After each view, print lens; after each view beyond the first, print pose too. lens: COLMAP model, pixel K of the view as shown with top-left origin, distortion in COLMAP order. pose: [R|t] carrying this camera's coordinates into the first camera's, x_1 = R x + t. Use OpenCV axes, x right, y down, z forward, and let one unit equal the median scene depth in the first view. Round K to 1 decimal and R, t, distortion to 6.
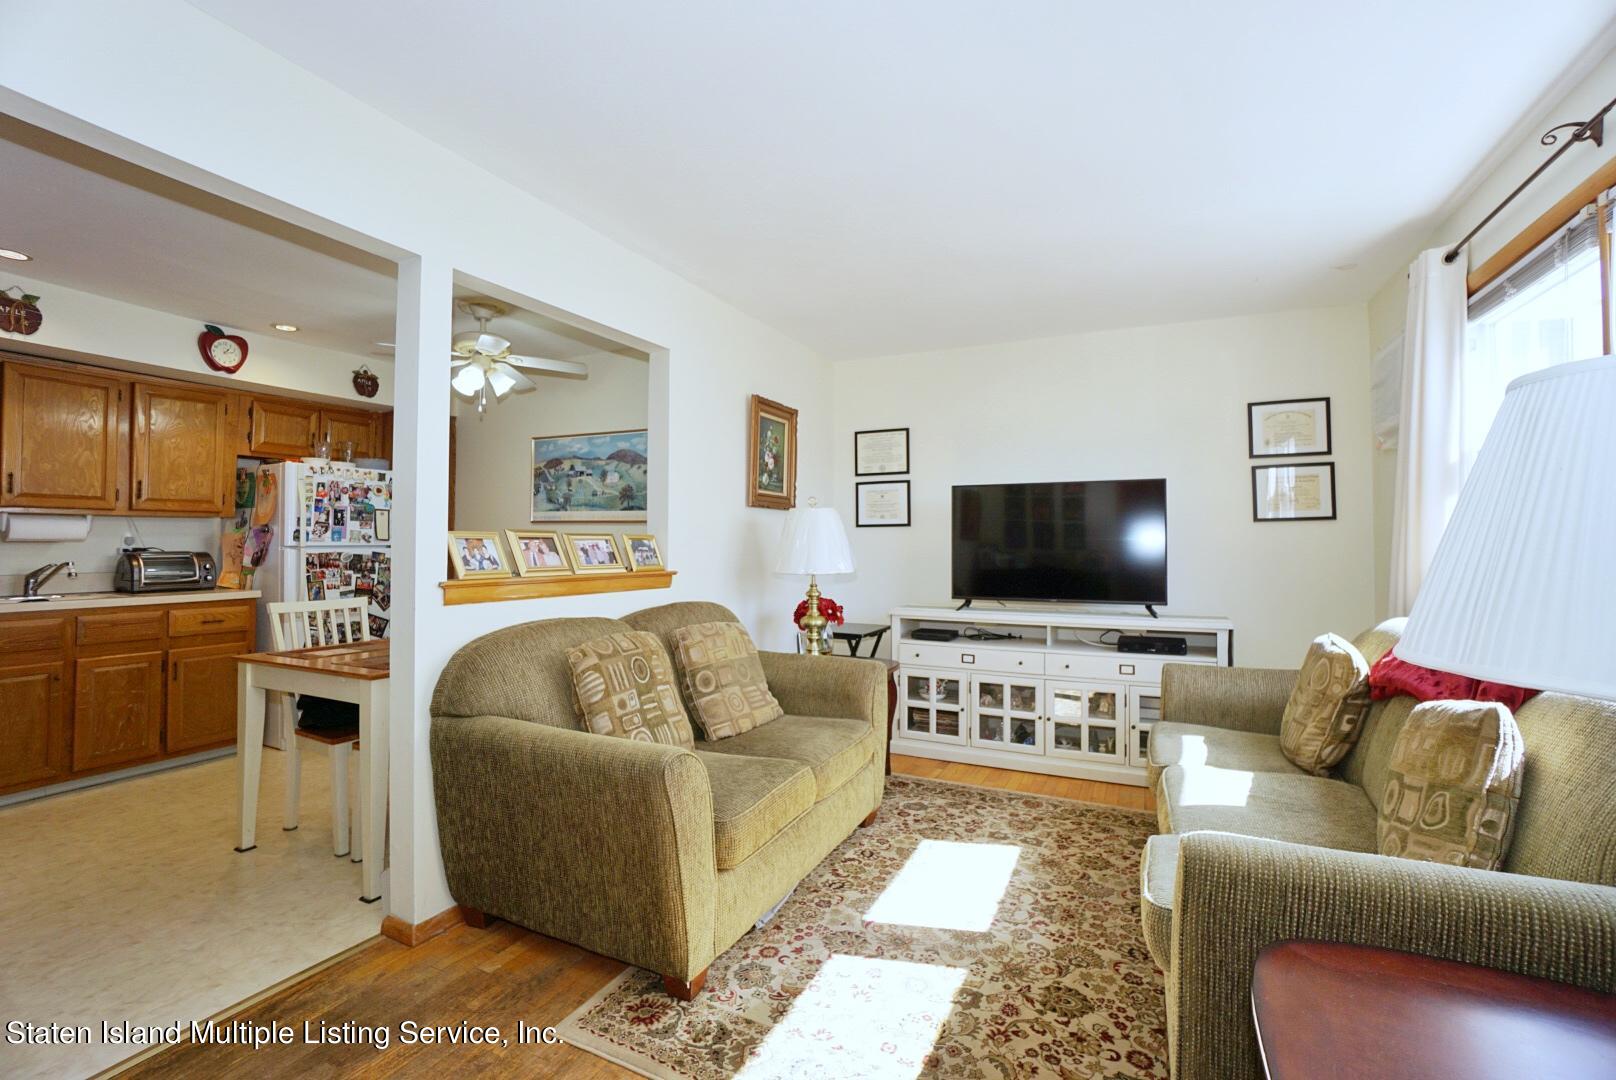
lens RADIAL K [[702.5, 0, 804.4], [0, 702.5, 523.1], [0, 0, 1]] dist [-0.061740, 0.023222]
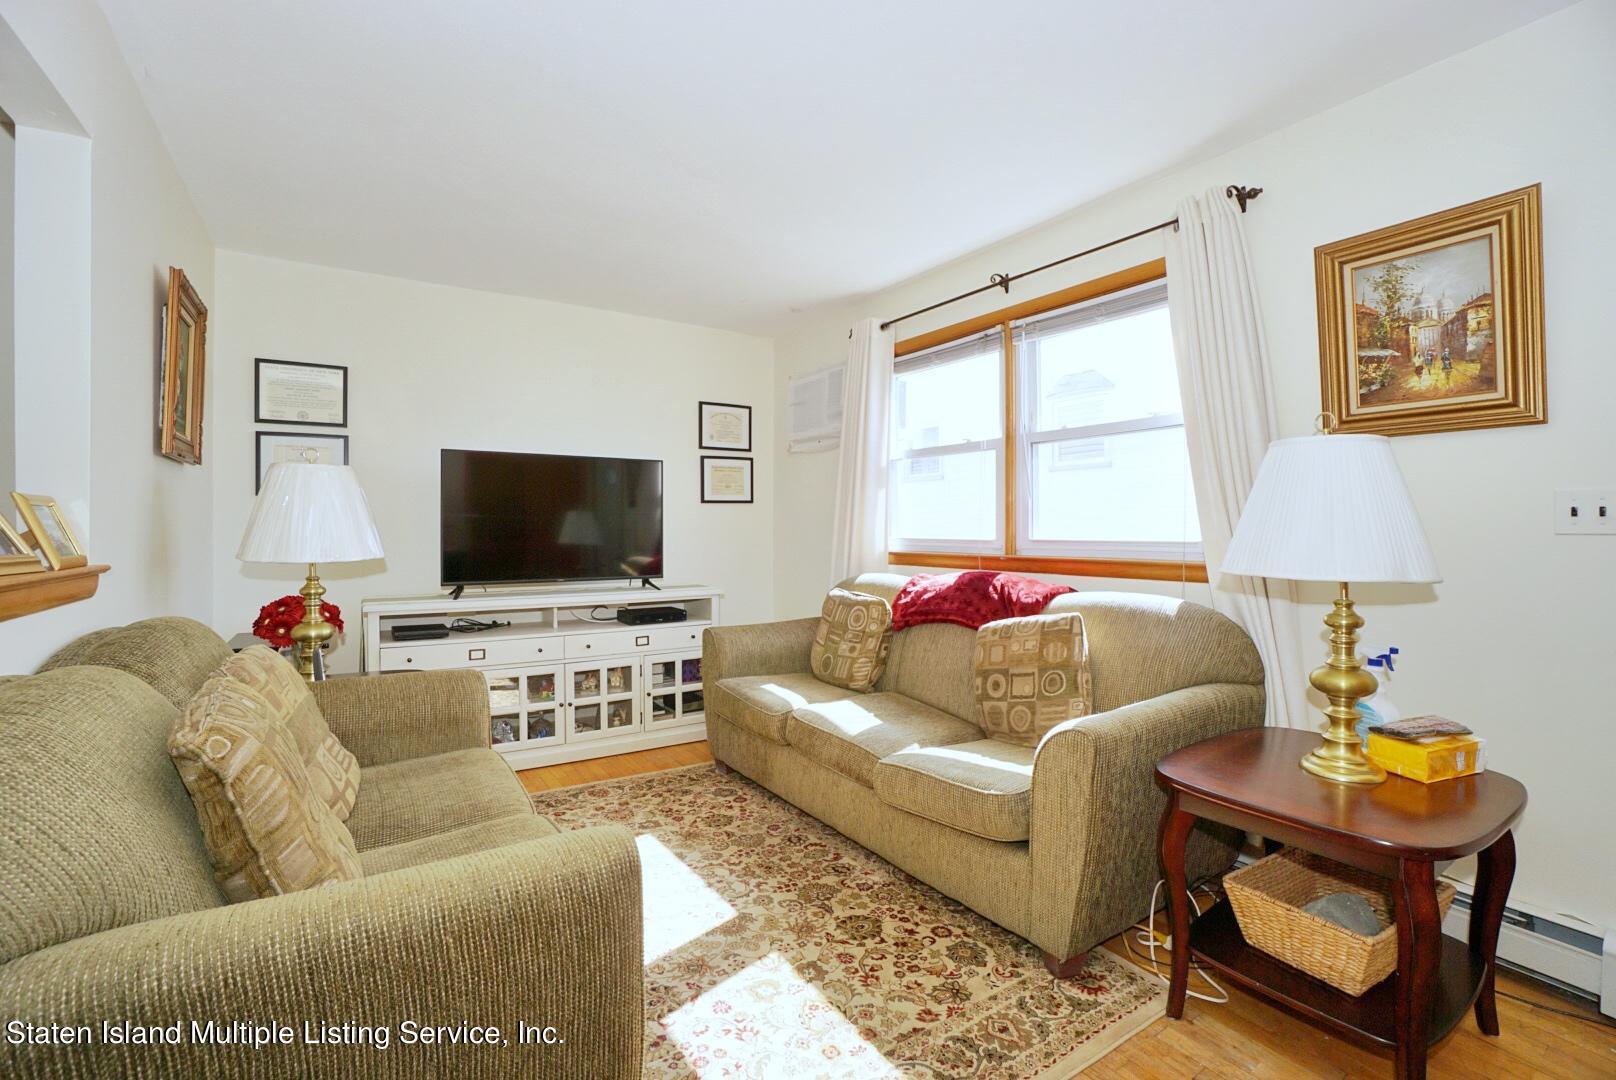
lens RADIAL K [[702.5, 0, 804.4], [0, 702.5, 523.1], [0, 0, 1]] dist [-0.061740, 0.023222]
pose [[0.515160, 0.003252, 0.857088, -0.421590], [-0.027959, 0.999524, 0.013013, 0.017886], [-0.856638, -0.030667, 0.515006, 0.342257]]
